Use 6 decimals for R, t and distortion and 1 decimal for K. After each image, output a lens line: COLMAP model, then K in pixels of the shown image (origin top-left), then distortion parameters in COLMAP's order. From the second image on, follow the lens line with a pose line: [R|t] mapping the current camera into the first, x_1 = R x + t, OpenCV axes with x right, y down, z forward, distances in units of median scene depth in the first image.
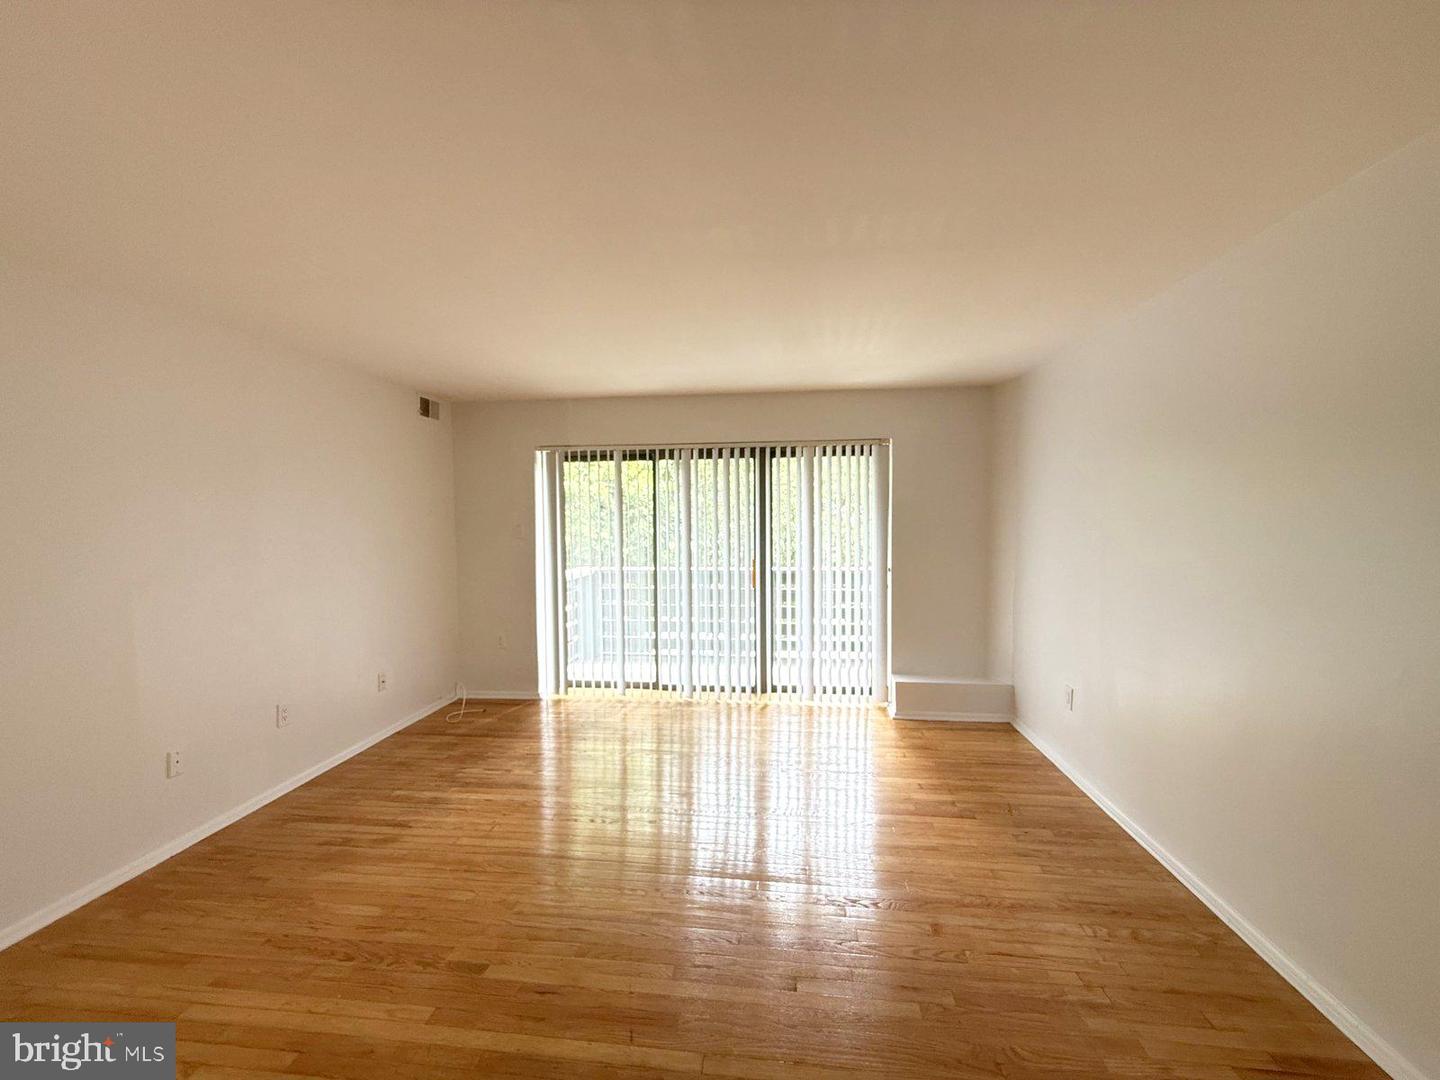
lens RADIAL K [[574.8, 0, 721.5], [0, 574.8, 542.5], [0, 0, 1]] dist [-0.002011, -0.000171]
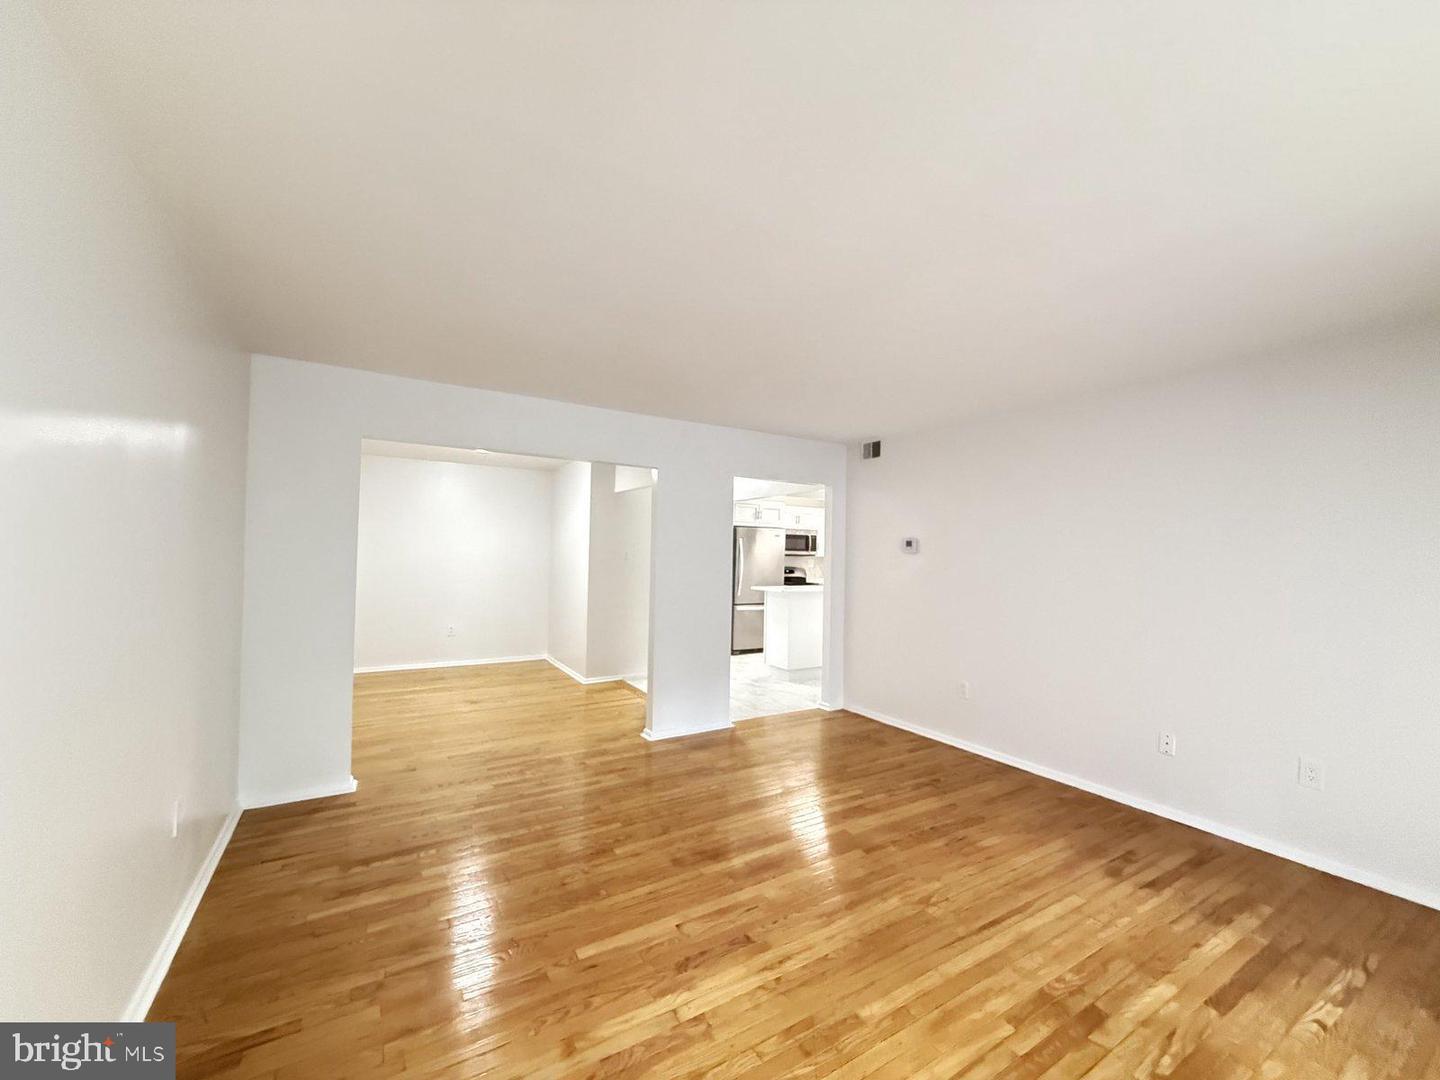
lens RADIAL K [[574.8, 0, 721.5], [0, 574.8, 542.5], [0, 0, 1]] dist [-0.002011, -0.000171]
pose [[-0.788981, -0.018895, -0.614127, 0.552296], [-0.039341, 0.999030, 0.019805, -0.032871], [0.613156, 0.039786, -0.788959, 1.347288]]
